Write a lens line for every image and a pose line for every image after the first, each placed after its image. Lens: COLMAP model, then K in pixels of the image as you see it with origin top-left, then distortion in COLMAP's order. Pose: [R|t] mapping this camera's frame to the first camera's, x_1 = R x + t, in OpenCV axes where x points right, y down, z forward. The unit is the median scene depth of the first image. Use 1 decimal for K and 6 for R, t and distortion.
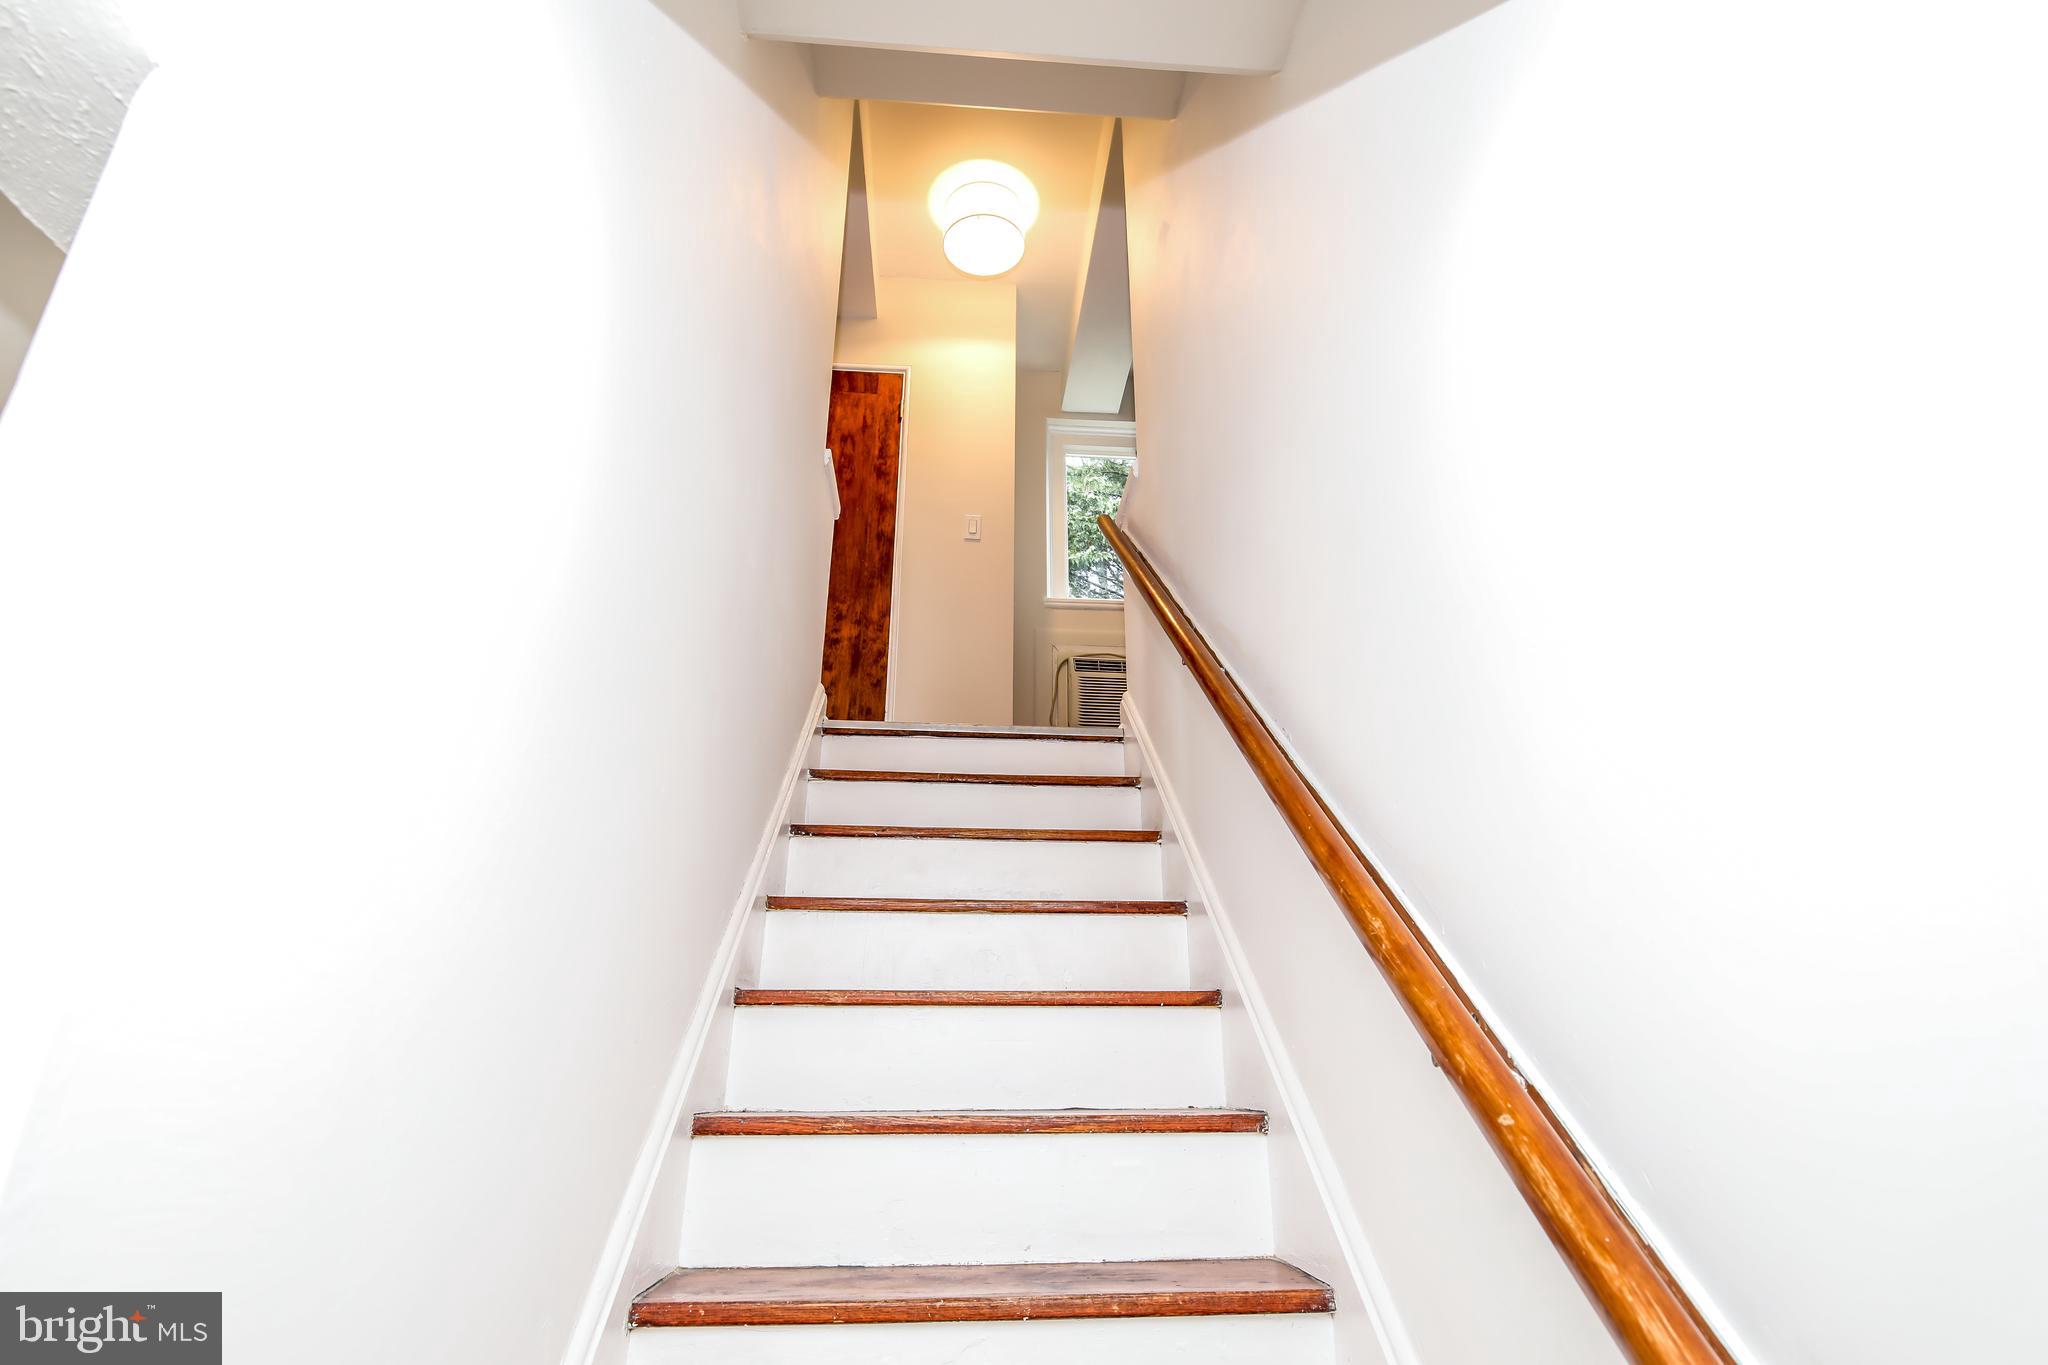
lens RADIAL K [[1054.7, 0, 1024.5], [0, 1054.7, 682.5], [0, 0, 1]] dist [-0.002610, -0.004781]
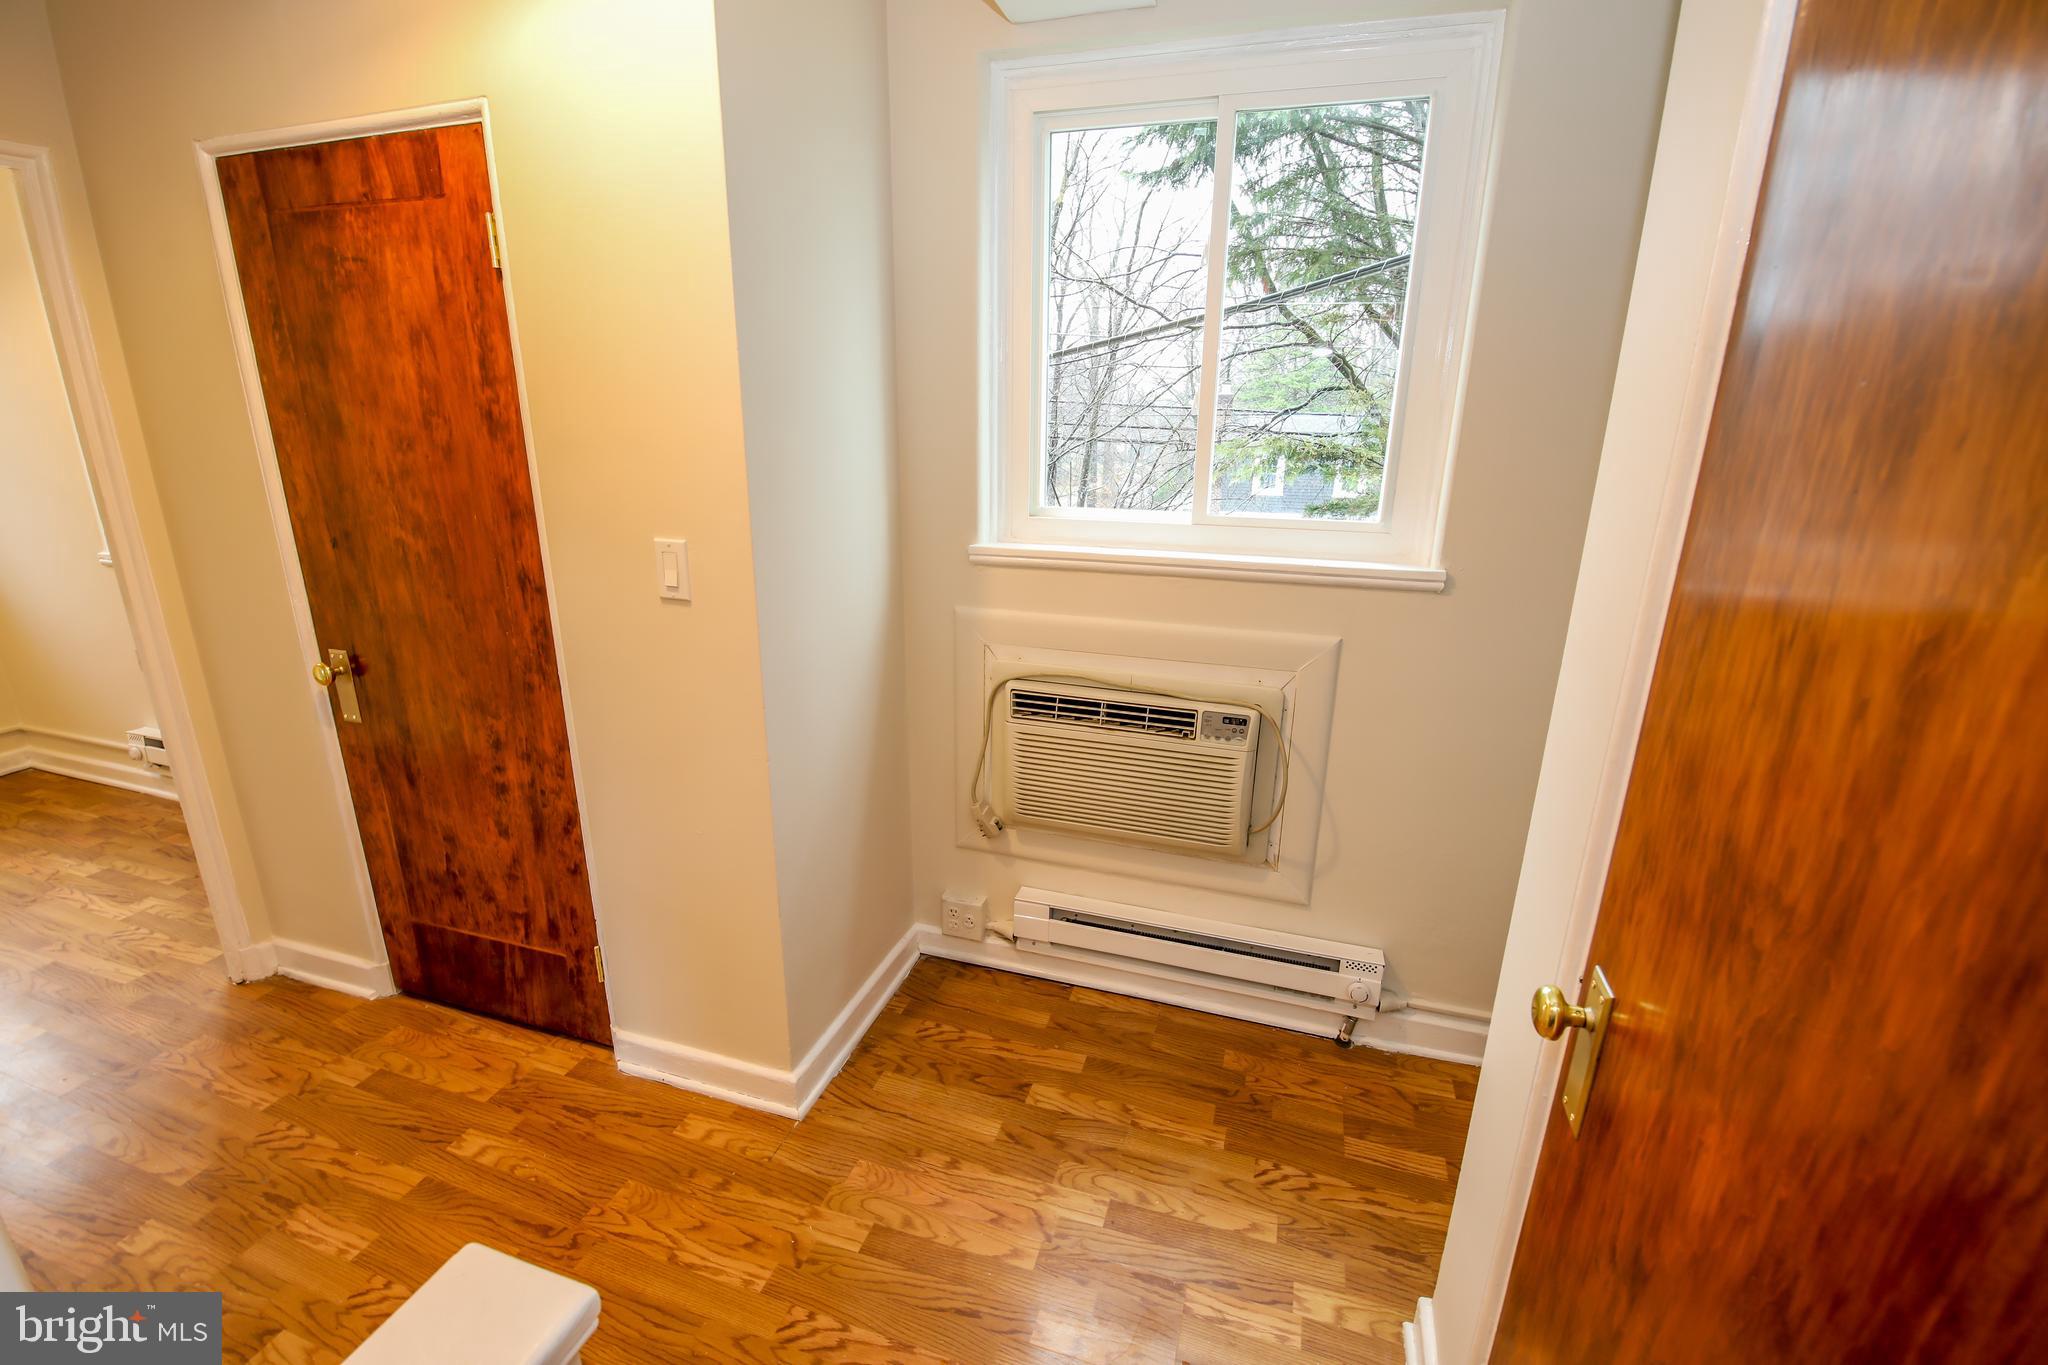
lens RADIAL K [[877.8, 0, 1019.2], [0, 877.8, 680.0], [0, 0, 1]] dist [-0.005936, -0.008209]
pose [[0.927626, 0.114612, -0.355492, 0.223765], [0.125768, 0.800337, 0.586211, -0.308268], [0.351700, -0.588494, 0.727998, 0.753757]]
